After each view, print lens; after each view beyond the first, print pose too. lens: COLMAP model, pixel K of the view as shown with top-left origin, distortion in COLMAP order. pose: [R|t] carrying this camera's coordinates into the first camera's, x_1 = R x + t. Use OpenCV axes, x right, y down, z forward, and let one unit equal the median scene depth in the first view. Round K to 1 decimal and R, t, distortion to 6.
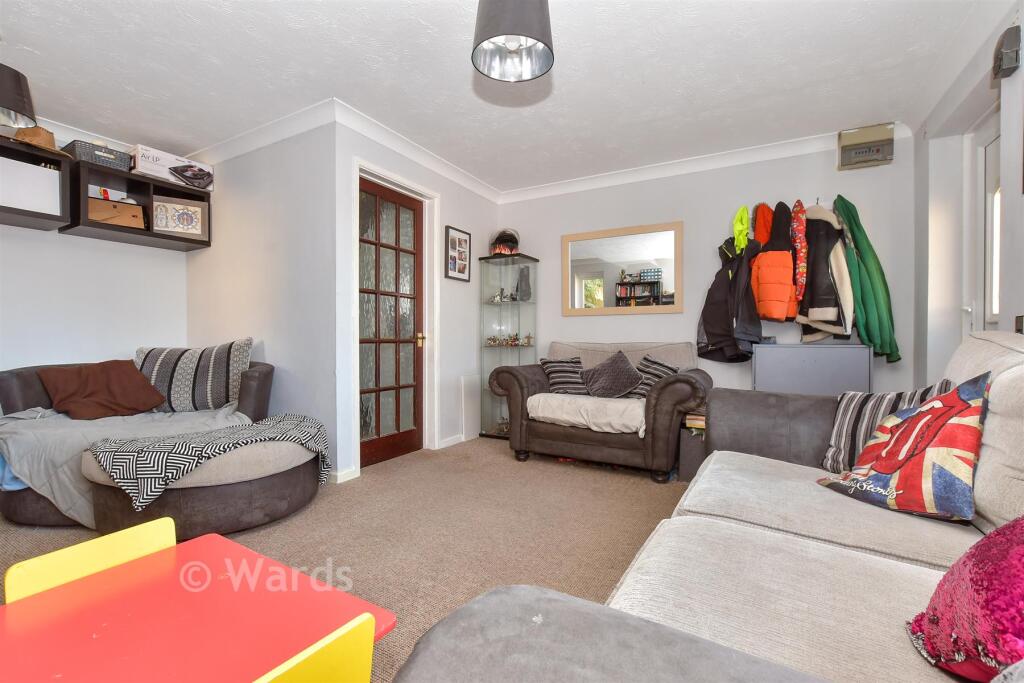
lens RADIAL K [[447.6, 0, 511.9], [0, 447.6, 343.7], [0, 0, 1]] dist [-0.014568, 0.003008]
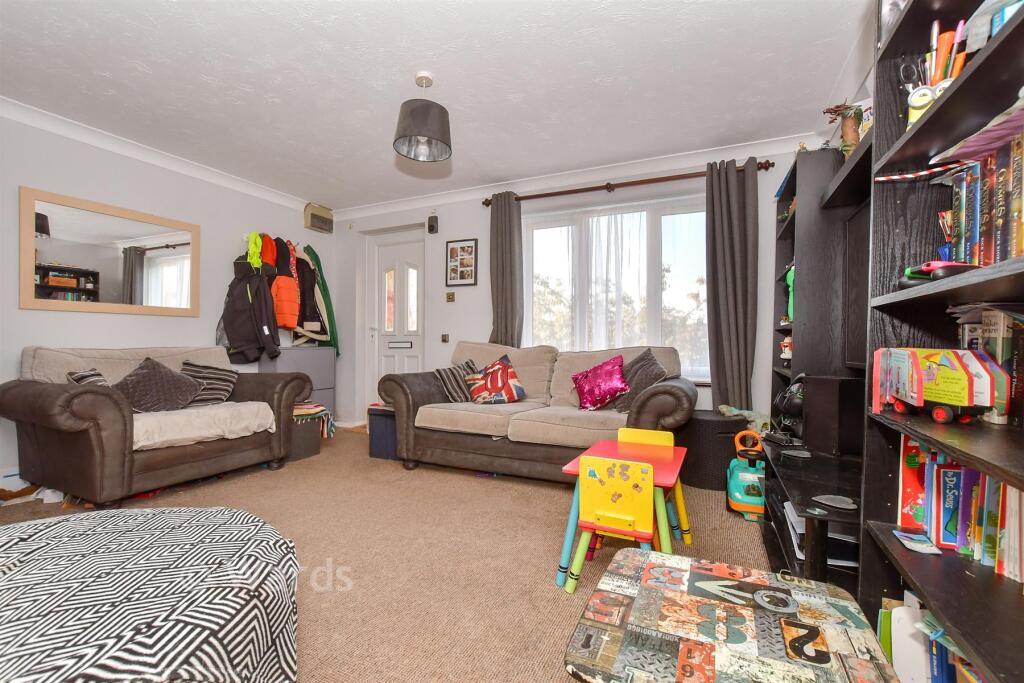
lens RADIAL K [[447.6, 0, 511.2], [0, 447.6, 343.1], [0, 0, 1]] dist [-0.014568, 0.003008]
pose [[-0.065376, 0.003293, 0.997855, -0.761140], [0.010779, 0.999939, -0.002594, -0.001697], [-0.997802, 0.010586, -0.065408, 0.432724]]
